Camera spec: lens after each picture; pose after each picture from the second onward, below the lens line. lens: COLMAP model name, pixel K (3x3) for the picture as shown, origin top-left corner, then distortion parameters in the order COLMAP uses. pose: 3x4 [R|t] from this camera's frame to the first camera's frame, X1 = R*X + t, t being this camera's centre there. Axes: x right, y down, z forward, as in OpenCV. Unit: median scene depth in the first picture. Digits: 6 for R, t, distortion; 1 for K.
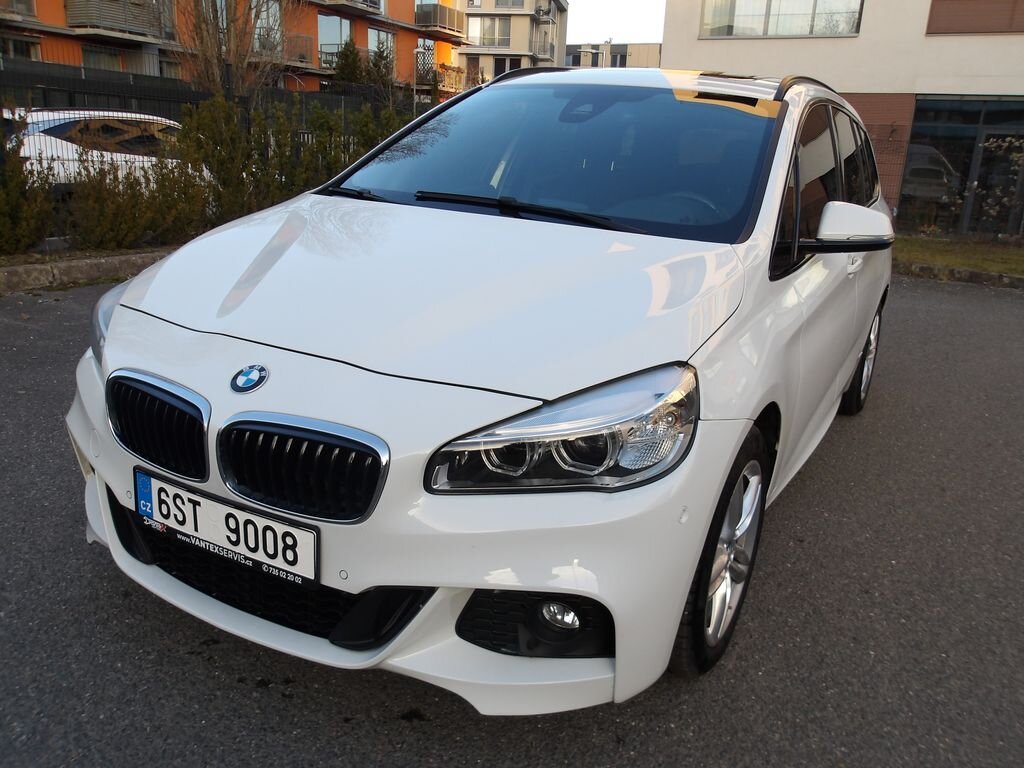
lens RADIAL K [[891.3, 0, 527.1], [0, 891.3, 381.7], [0, 0, 1]] dist [-0.009763, 0.003678]
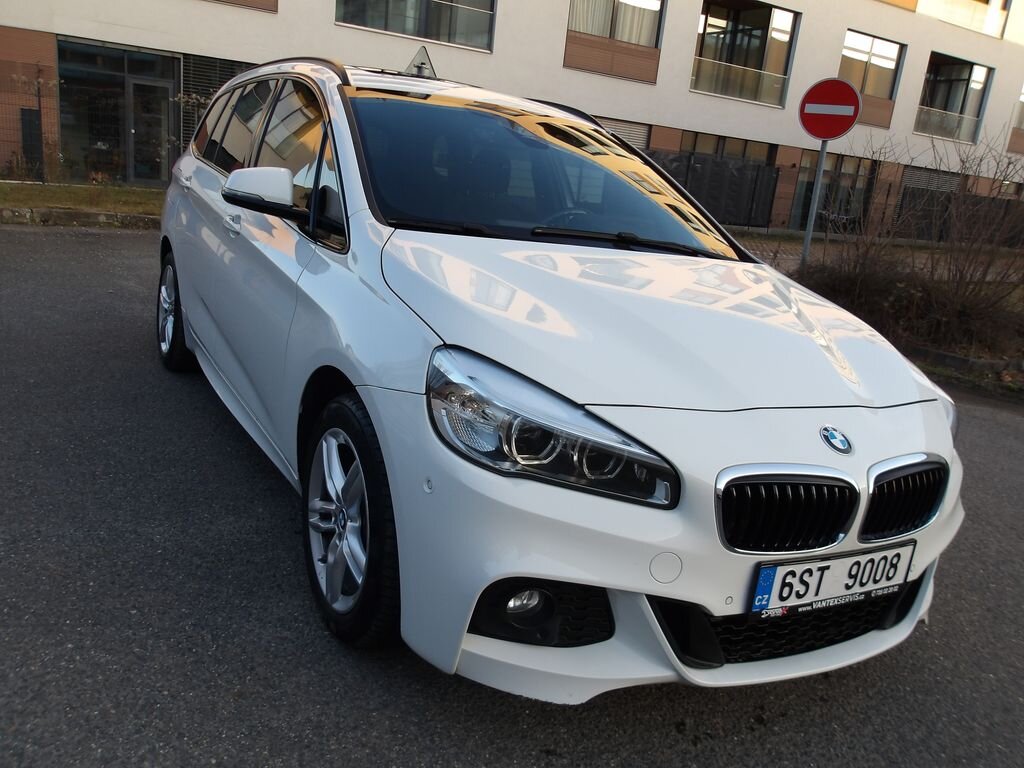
lens RADIAL K [[877.1, 0, 511.4], [0, 877.1, 391.7], [0, 0, 1]] dist [-0.002110, 0.015392]
pose [[0.518748, -0.207908, 0.829261, -1.390457], [0.133392, 0.977783, 0.161700, -0.286264], [-0.844456, 0.026735, 0.534957, 0.760917]]
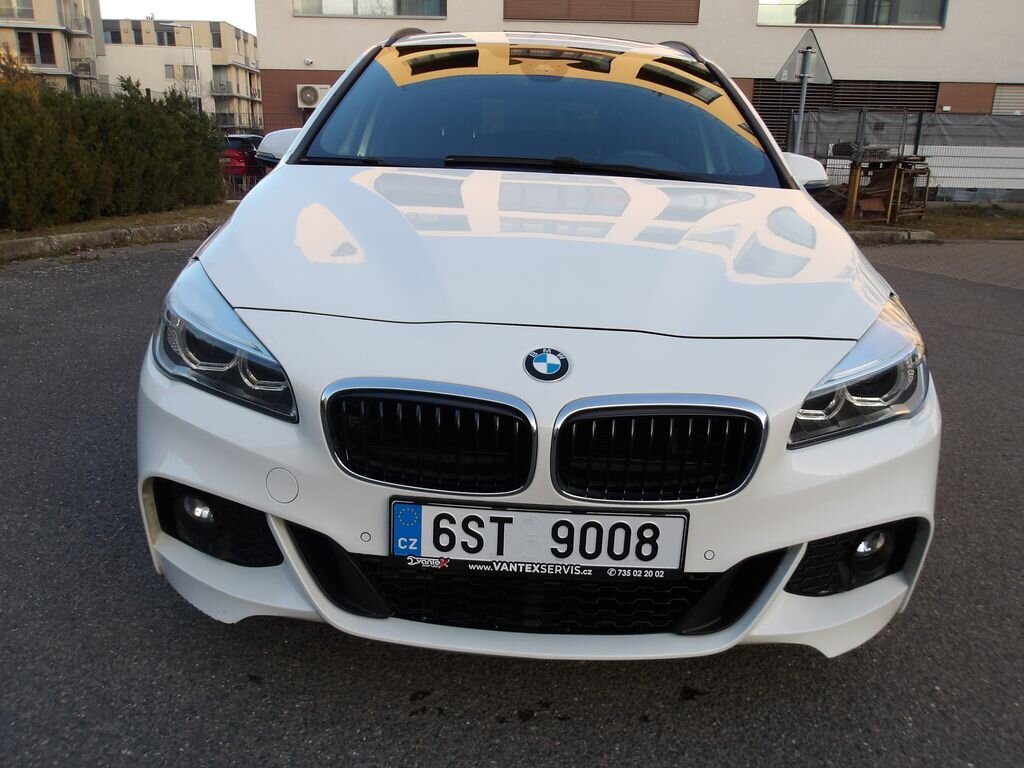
lens RADIAL K [[884.3, 0, 512.0], [0, 884.3, 384.0], [0, 0, 1]] dist [-0.008068, 0.005527]
pose [[0.881854, -0.150171, 0.446971, -0.725215], [0.140638, 0.988551, 0.054654, -0.035852], [-0.450061, 0.014664, 0.892878, 0.253667]]
